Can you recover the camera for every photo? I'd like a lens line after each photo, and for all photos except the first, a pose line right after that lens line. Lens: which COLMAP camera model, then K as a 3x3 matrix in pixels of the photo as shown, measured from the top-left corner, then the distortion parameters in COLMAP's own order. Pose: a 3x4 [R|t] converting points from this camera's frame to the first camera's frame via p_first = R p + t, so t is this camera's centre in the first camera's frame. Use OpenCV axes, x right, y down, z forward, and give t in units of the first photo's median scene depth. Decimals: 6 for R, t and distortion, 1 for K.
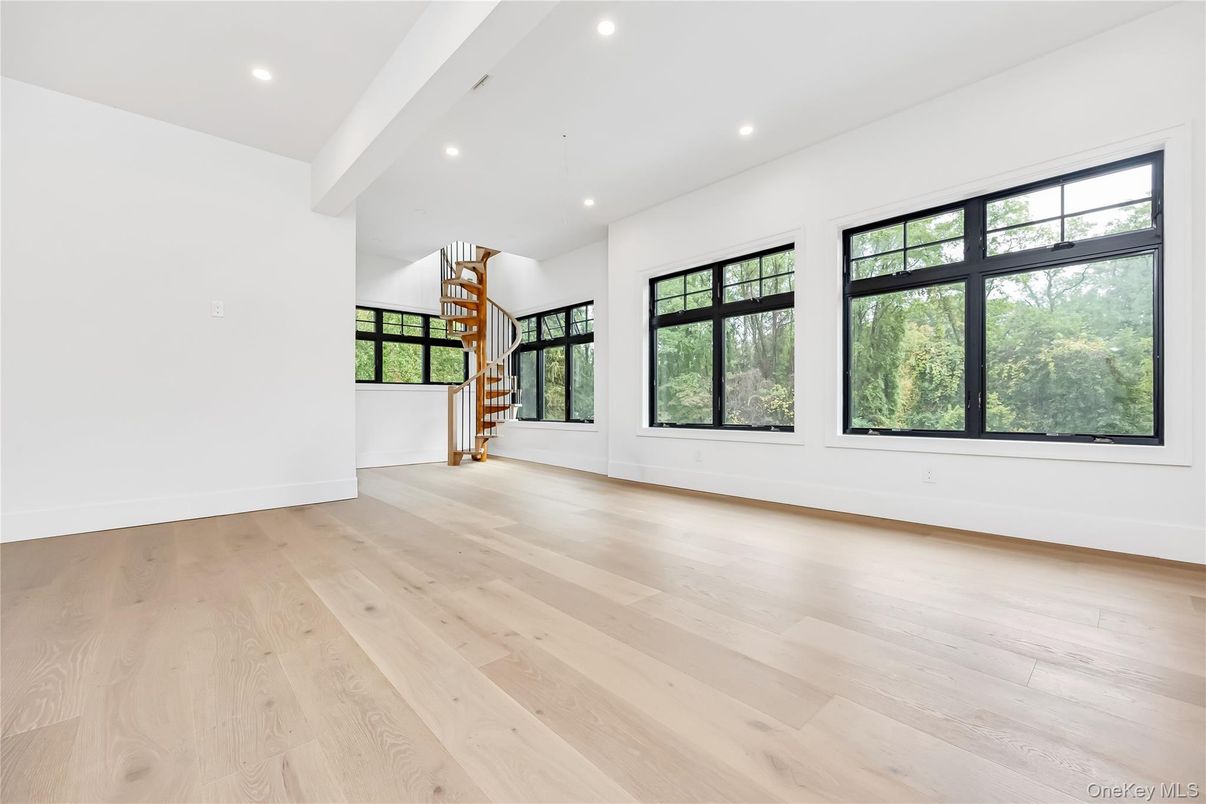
lens RADIAL K [[500.1, 0, 602.8], [0, 500.1, 404.0], [0, 0, 1]] dist [-0.000169, -0.000566]
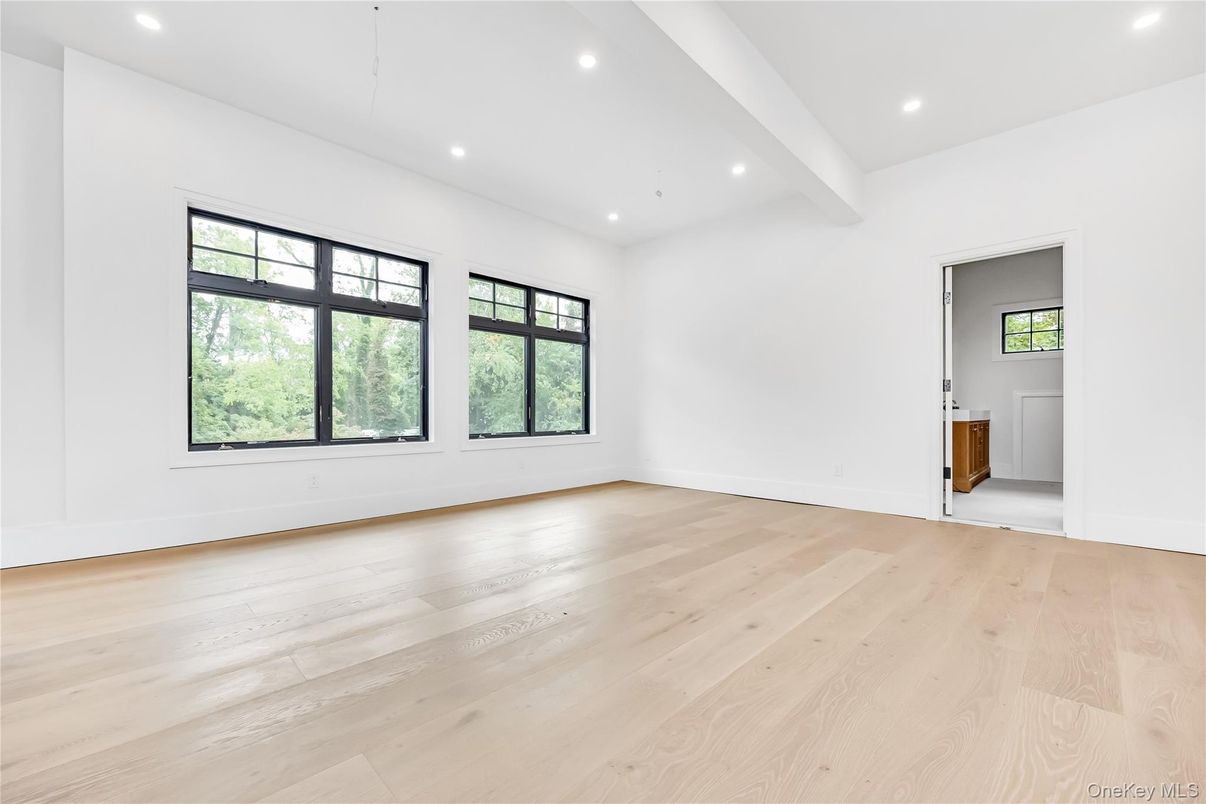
lens RADIAL K [[500.1, 0, 619.0], [0, 500.1, 419.0], [0, 0, 1]] dist [-0.000169, -0.000566]
pose [[-0.087428, -0.003574, 0.996164, -0.889857], [-0.001653, 0.999993, 0.003443, 0.006457], [-0.996169, -0.001345, -0.087433, 0.853561]]
